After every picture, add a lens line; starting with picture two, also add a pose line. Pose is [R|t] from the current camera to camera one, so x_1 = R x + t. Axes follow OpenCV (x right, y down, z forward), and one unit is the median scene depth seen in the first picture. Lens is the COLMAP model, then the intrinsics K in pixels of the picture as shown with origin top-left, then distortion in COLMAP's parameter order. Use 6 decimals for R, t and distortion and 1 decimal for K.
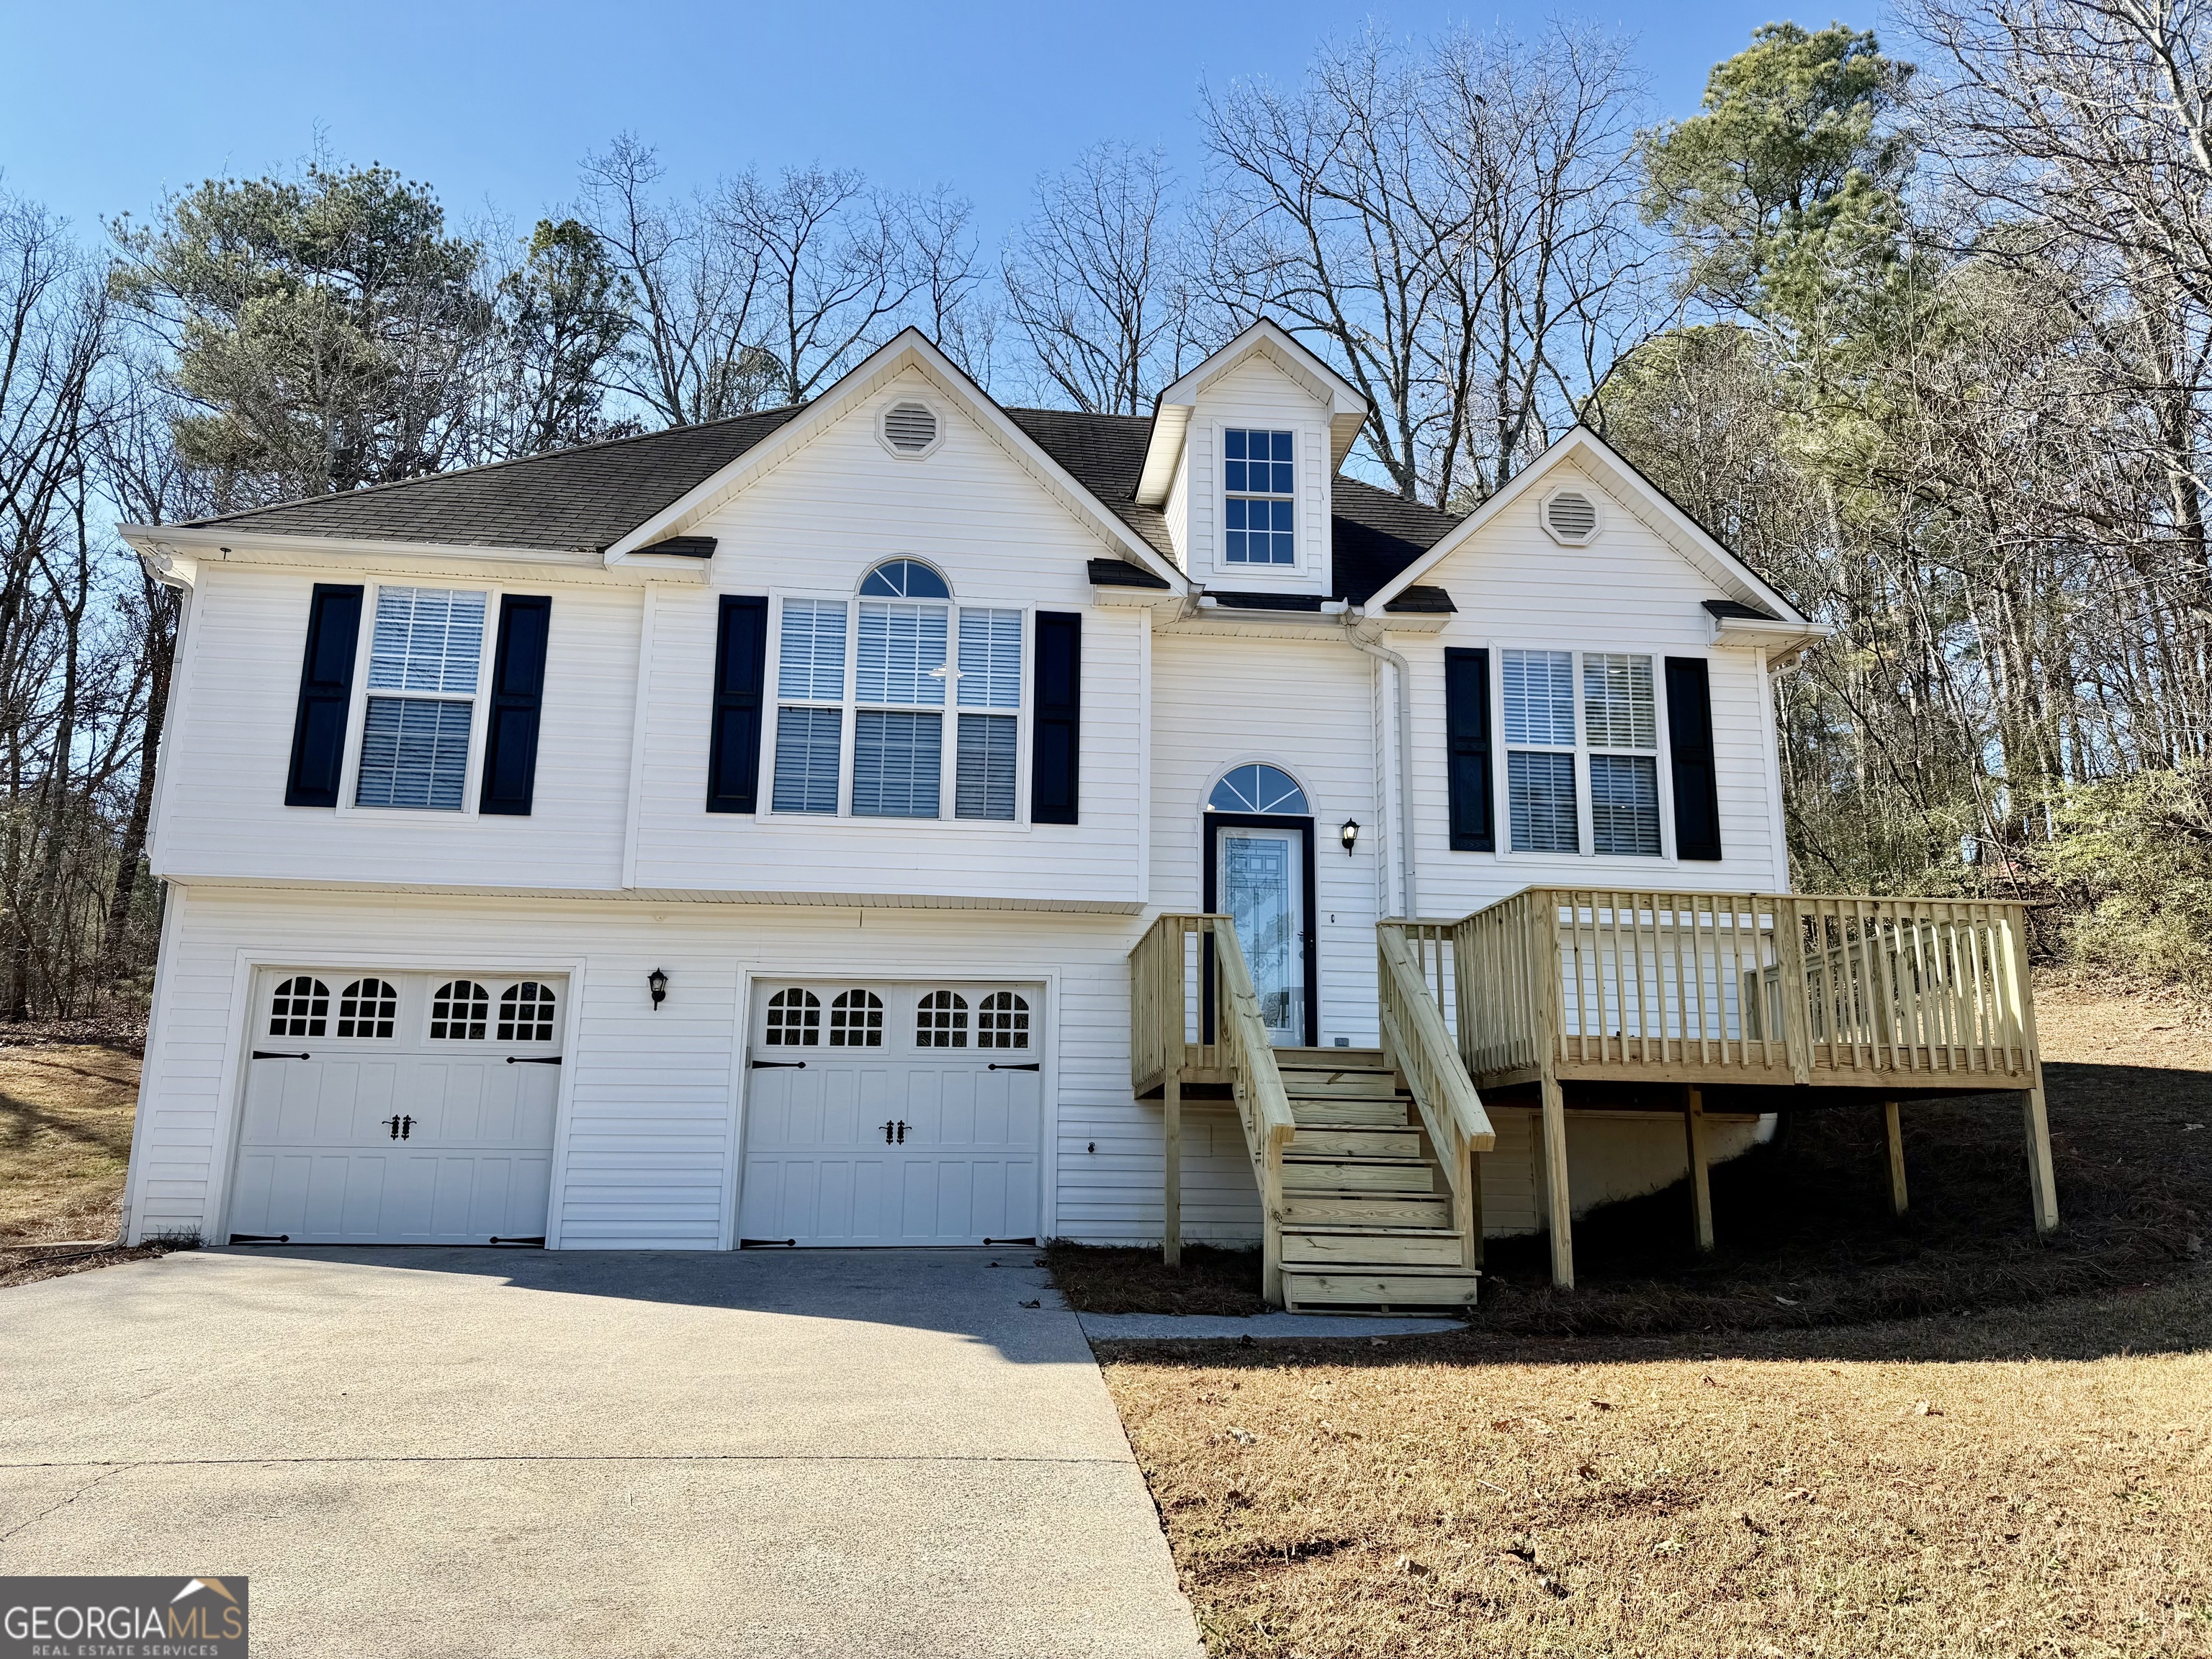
lens RADIAL K [[1535.7, 0, 1129.2], [0, 1535.7, 818.3], [0, 0, 1]] dist [0.037191, -0.033007]
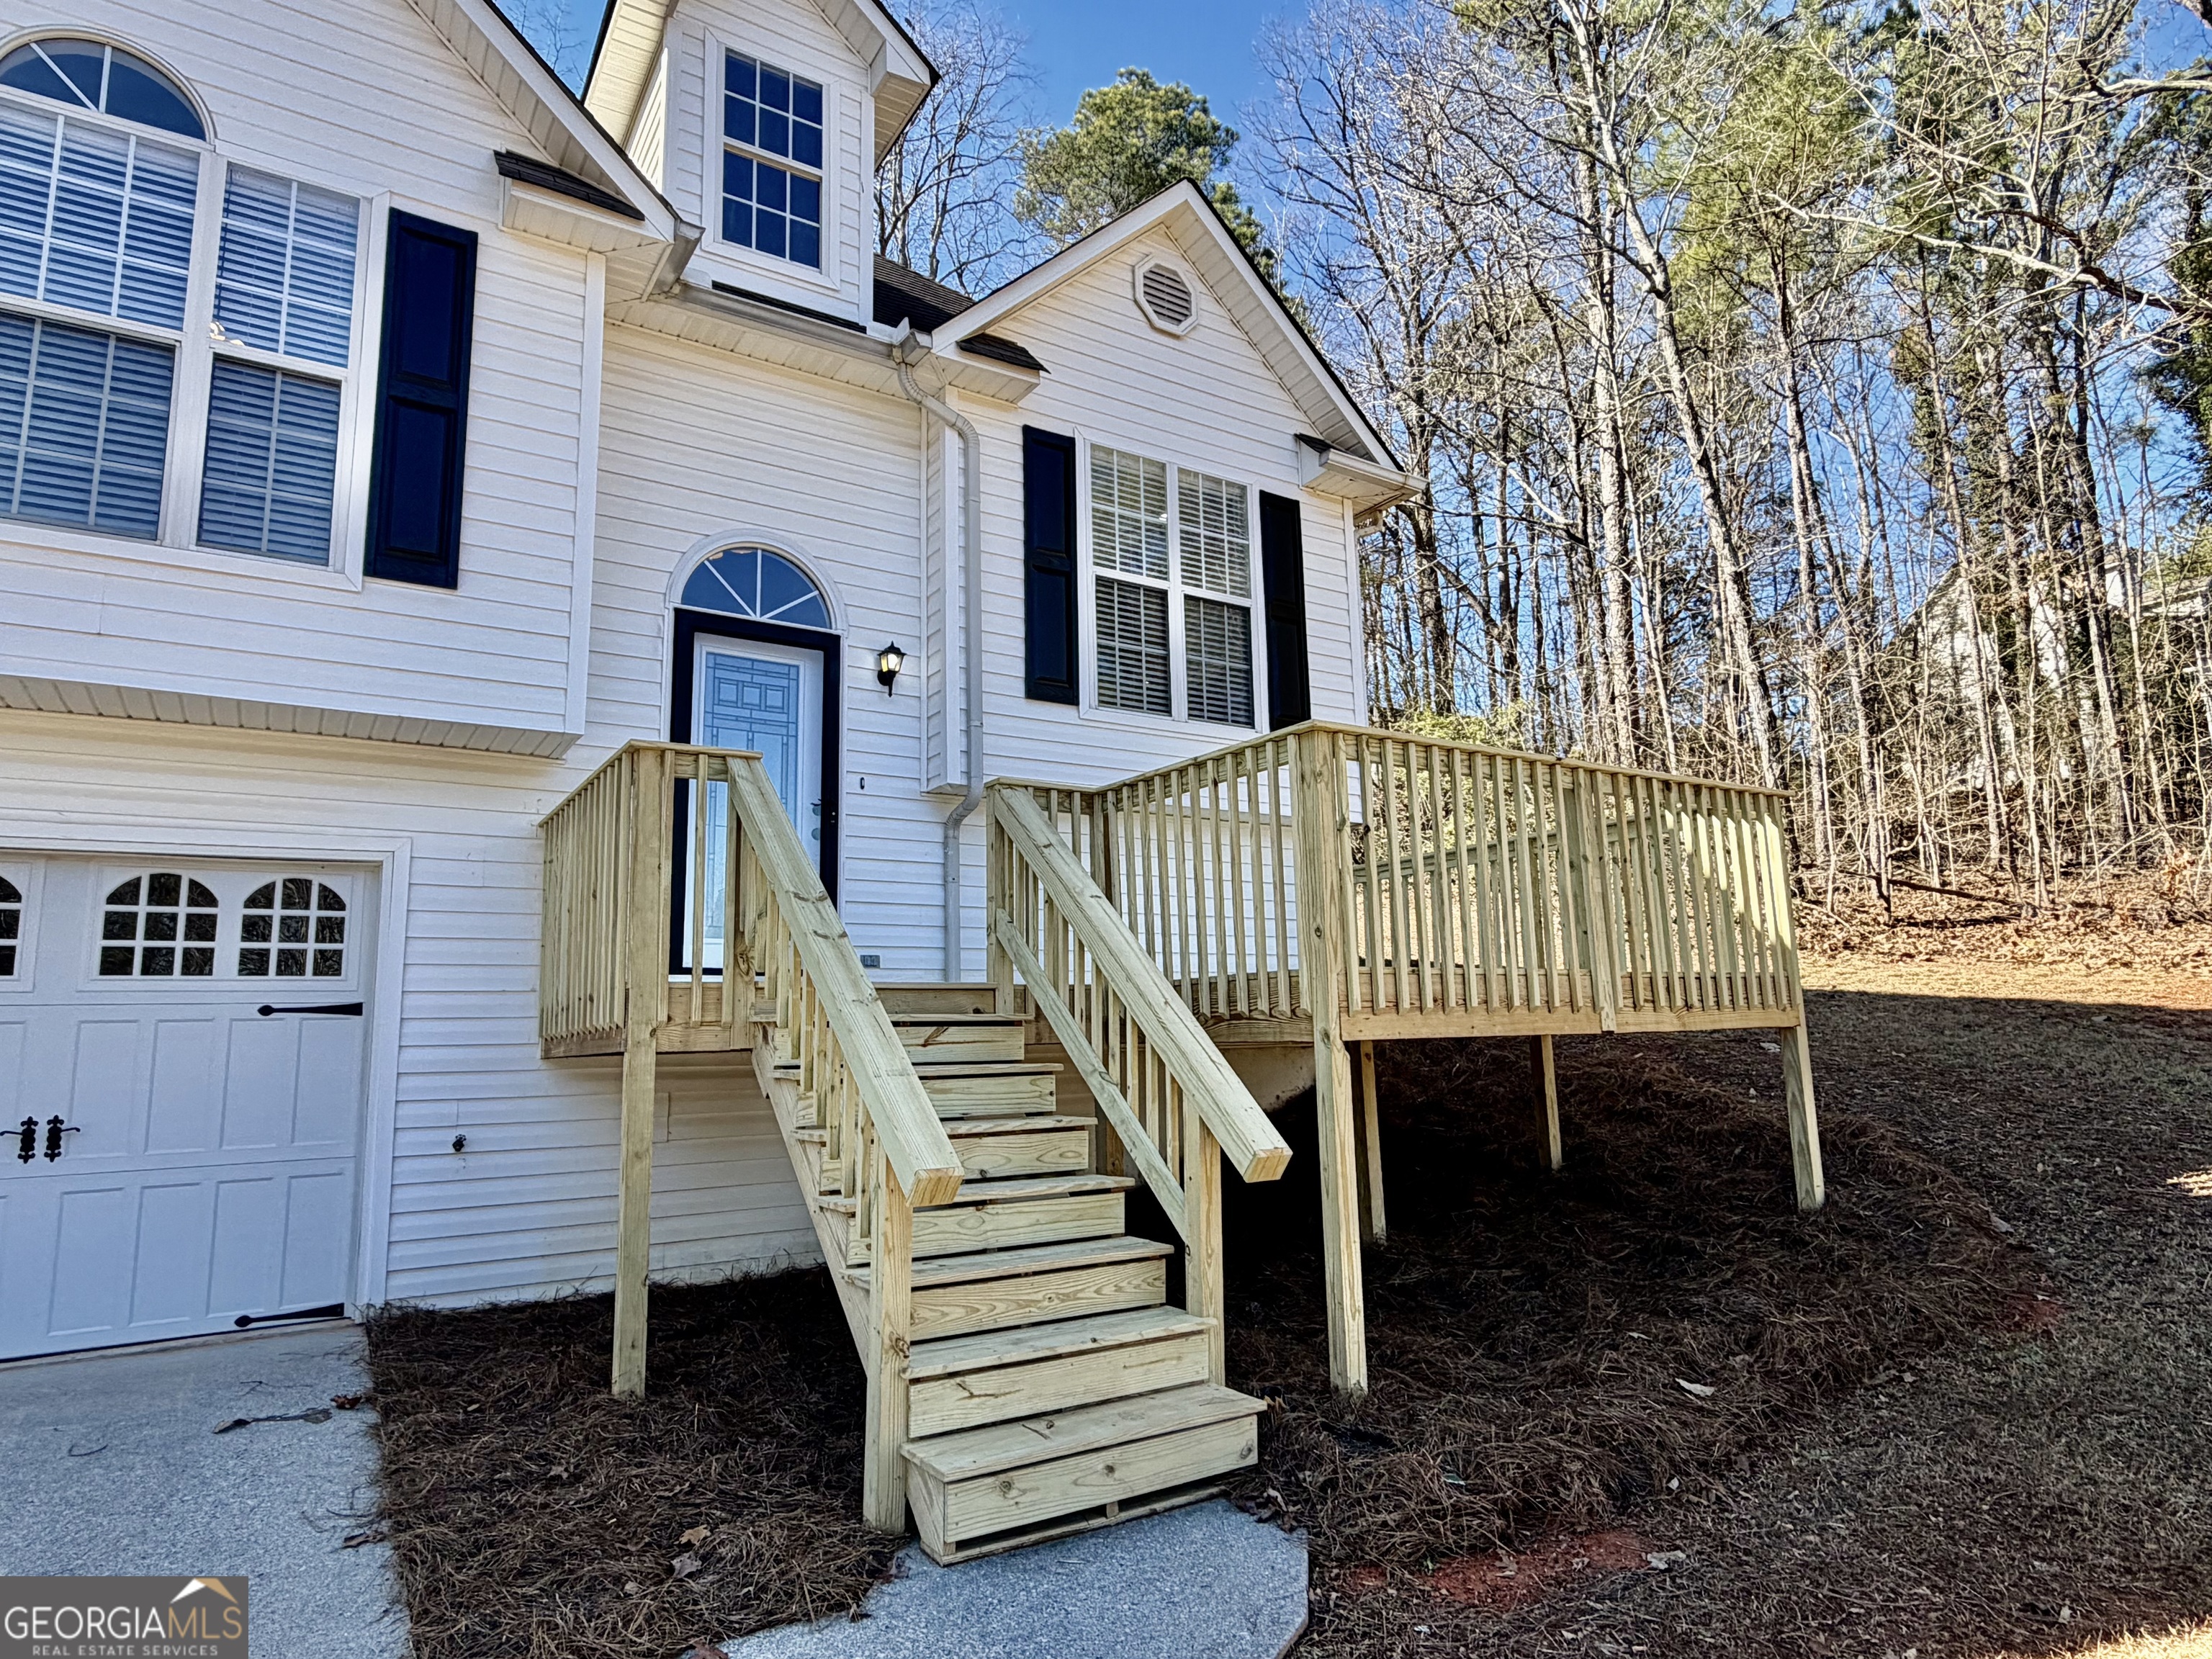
lens RADIAL K [[1246.3, 0, 1095.3], [0, 1246.3, 826.9], [0, 0, 1]] dist [0.000704, -0.004890]
pose [[0.895023, 0.039604, 0.444257, -0.022755], [-0.068591, 0.996423, 0.049358, 0.051229], [-0.440714, -0.074649, 0.894538, 0.460885]]
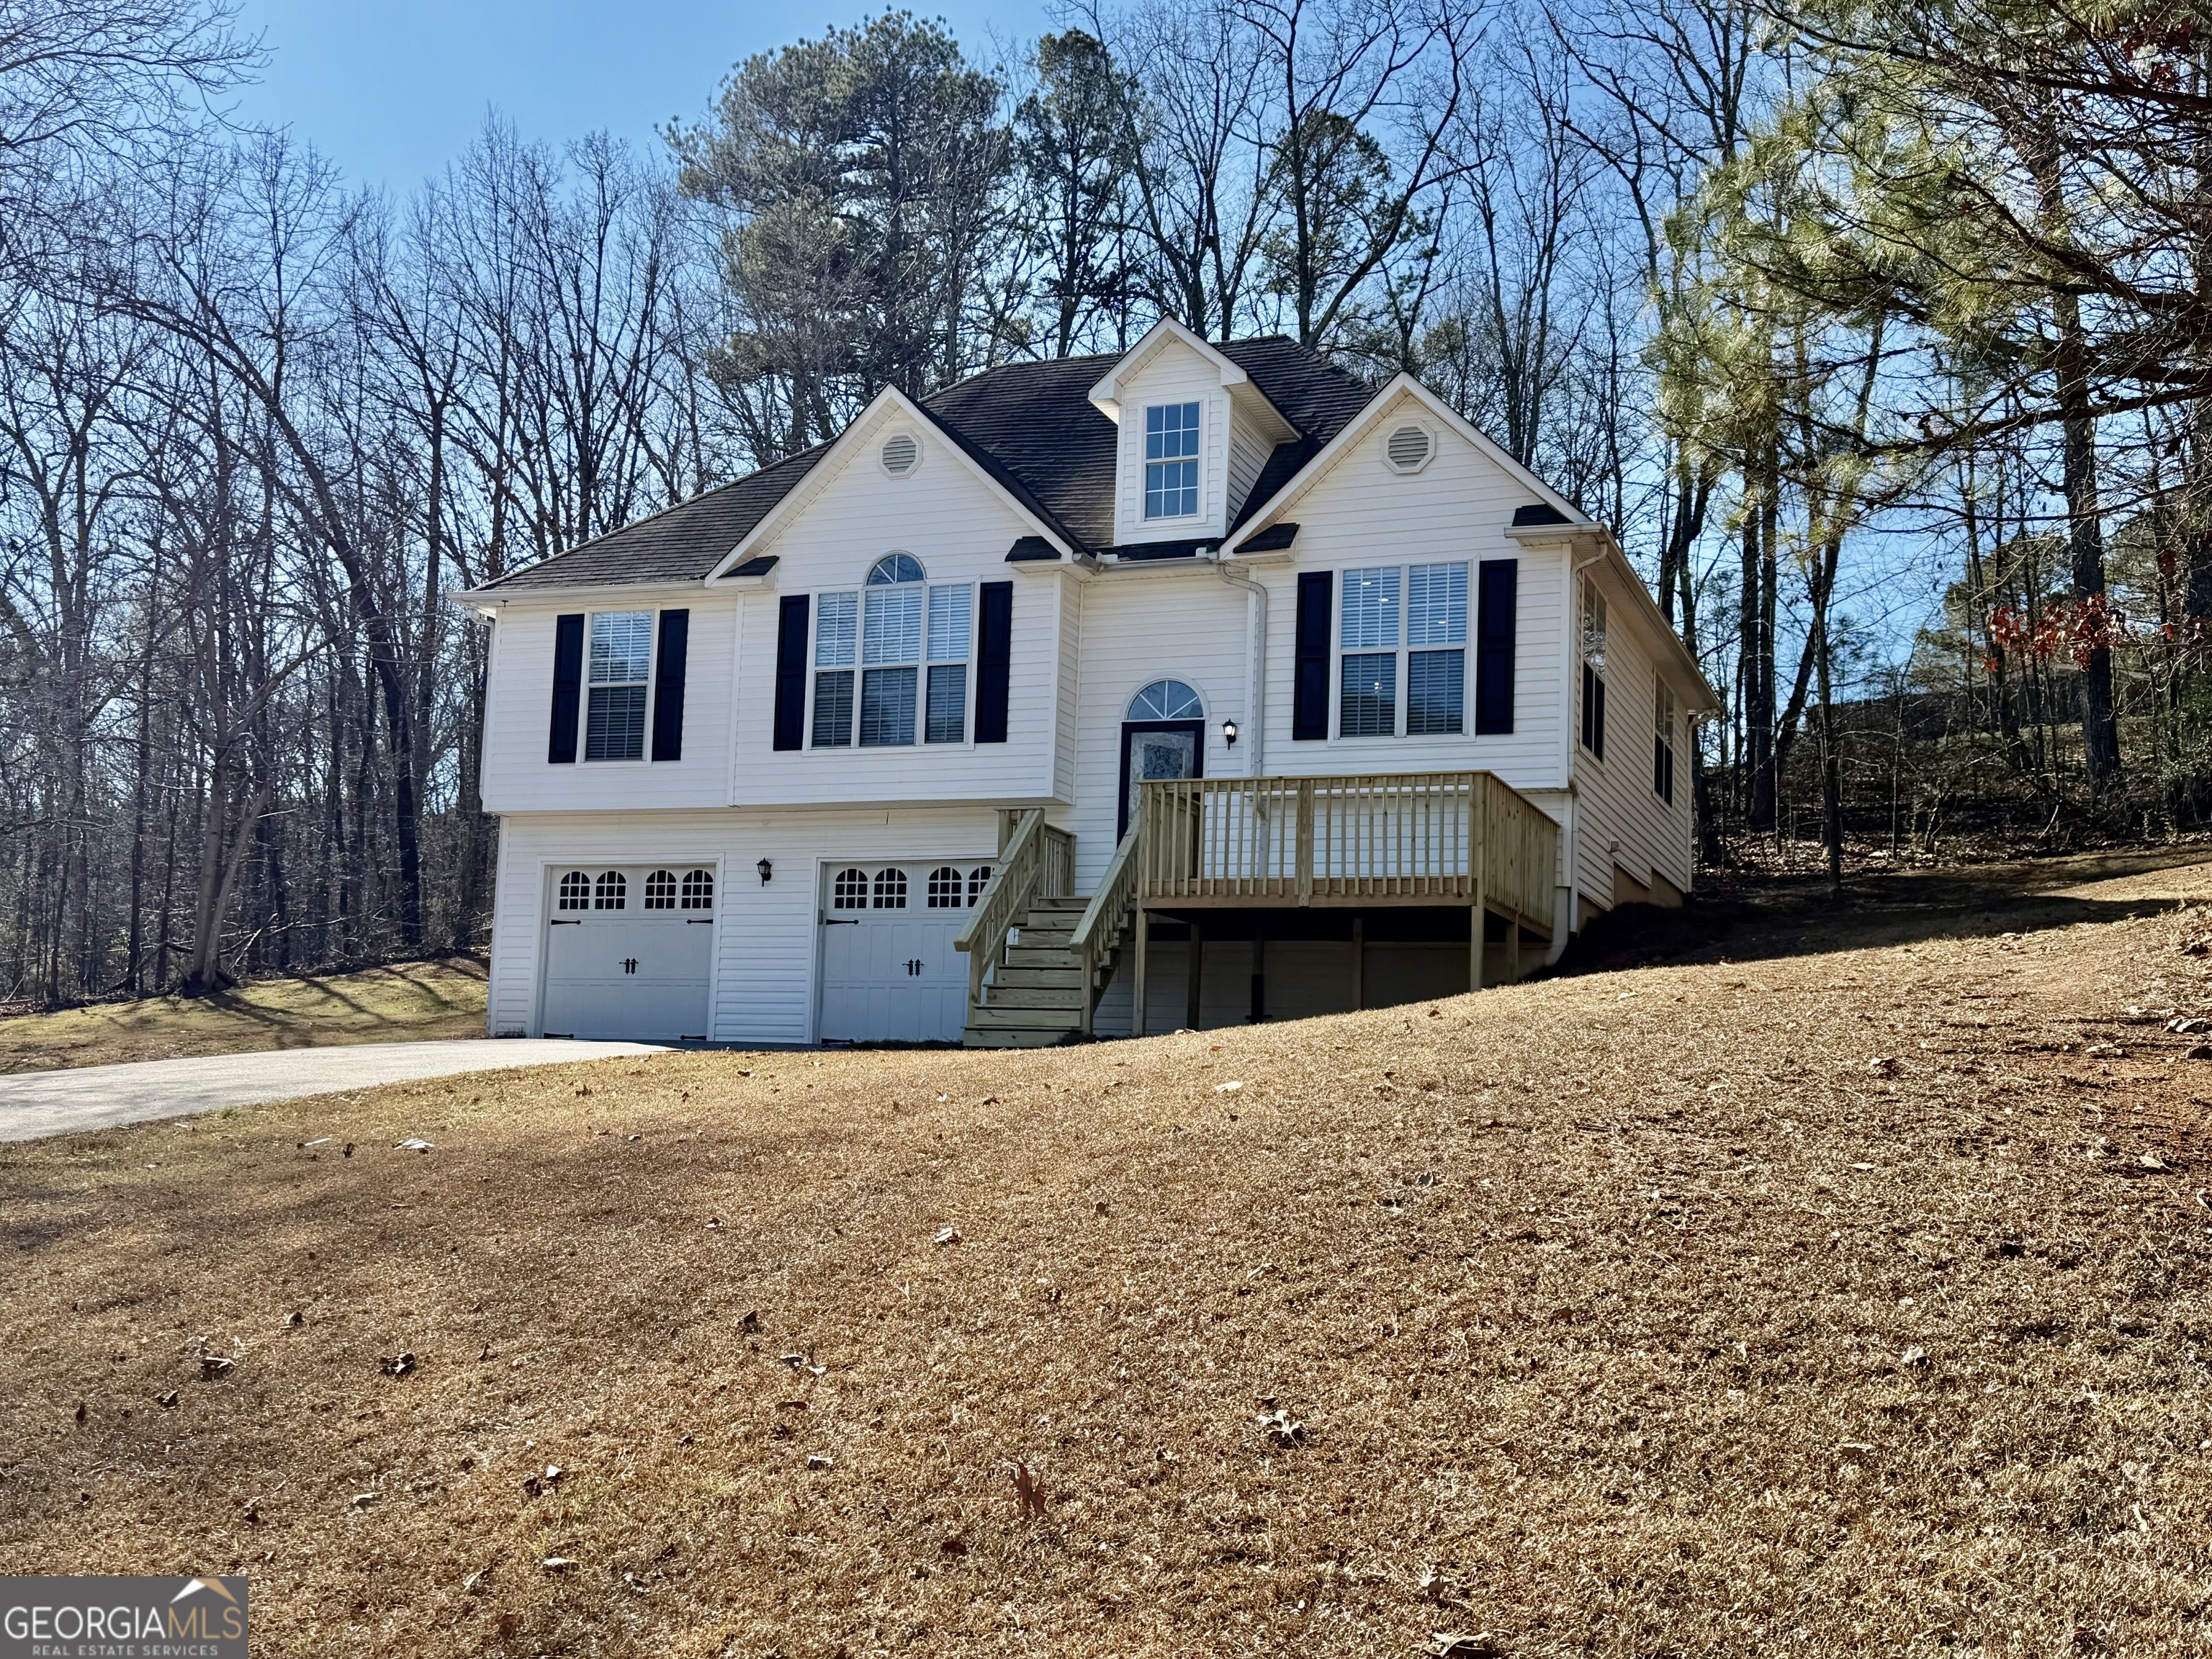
lens RADIAL K [[2310.7, 0, 1104.4], [0, 2310.7, 844.8], [0, 0, 1]] dist [-0.012648, 0.000000]
pose [[0.880177, -0.041003, -0.472872, 0.980269], [0.082431, 0.994328, 0.067213, -0.034472], [0.467433, -0.098139, 0.878564, -0.745060]]
